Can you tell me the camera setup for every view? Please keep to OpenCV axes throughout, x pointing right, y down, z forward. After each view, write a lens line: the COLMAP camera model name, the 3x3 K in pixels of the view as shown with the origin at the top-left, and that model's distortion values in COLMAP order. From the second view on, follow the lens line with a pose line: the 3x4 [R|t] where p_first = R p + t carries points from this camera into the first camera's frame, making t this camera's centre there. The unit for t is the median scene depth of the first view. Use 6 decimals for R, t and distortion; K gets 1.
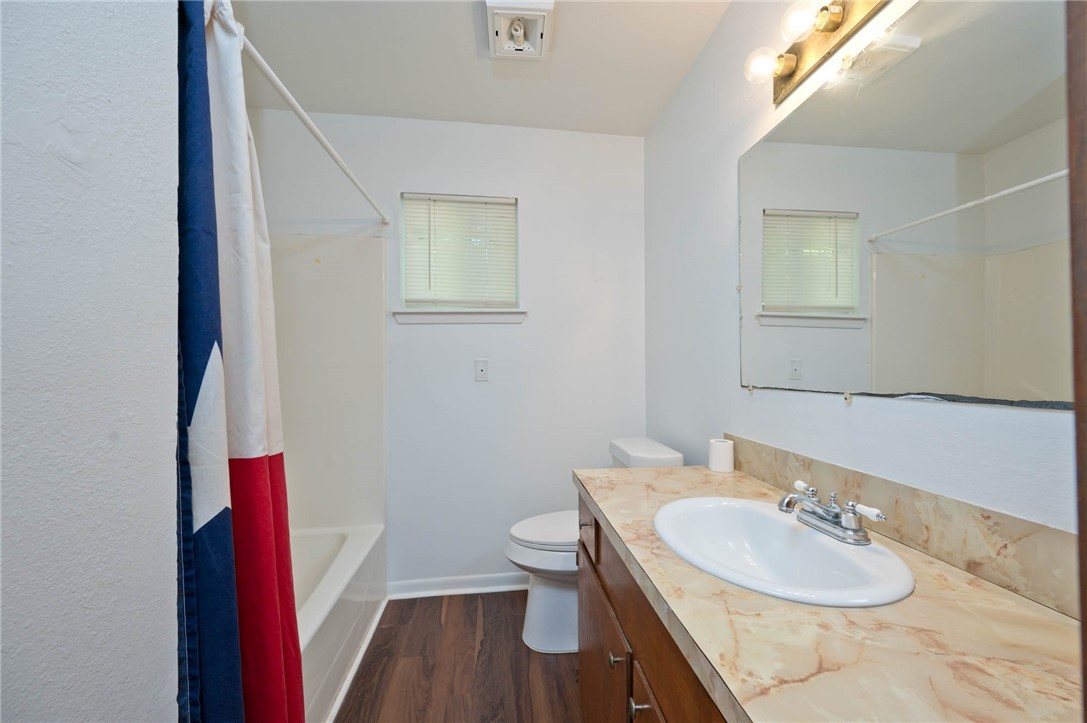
lens RADIAL K [[434.4, 0, 543.5], [0, 434.4, 361.5], [0, 0, 1]] dist [-0.000107, -0.000012]
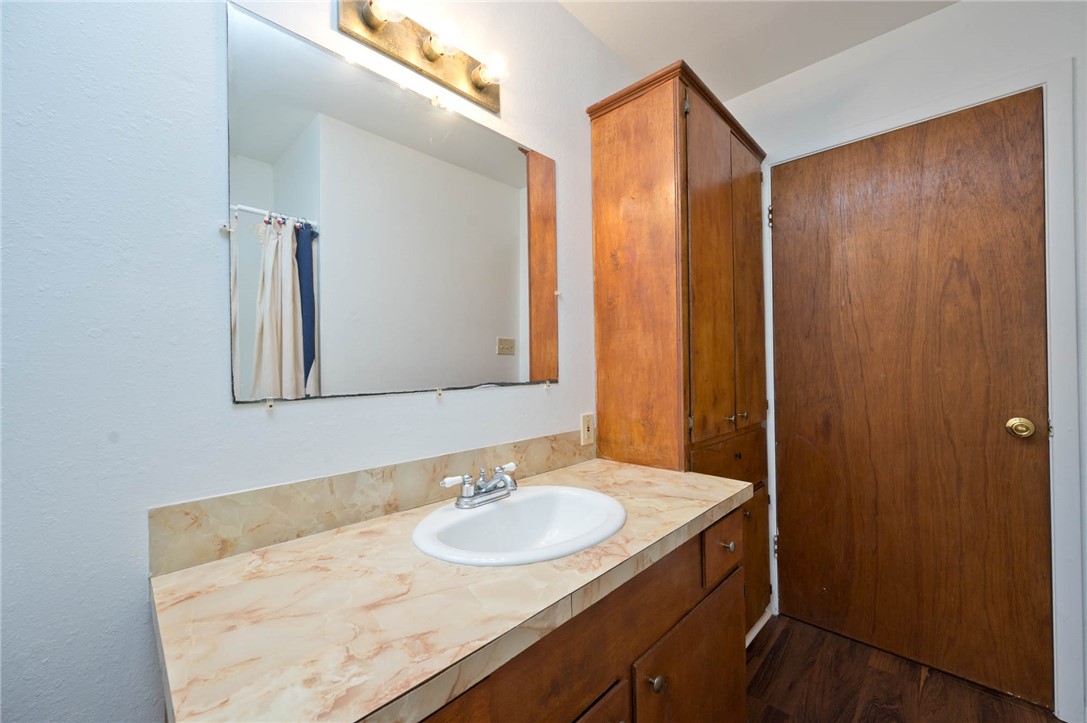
lens RADIAL K [[434.4, 0, 543.5], [0, 434.4, 361.5], [0, 0, 1]] dist [-0.000107, -0.000012]
pose [[-0.648617, 0.022402, 0.760785, -0.373878], [0.009076, 0.999723, -0.021700, 0.028590], [-0.761061, -0.007170, -0.648641, 1.647185]]
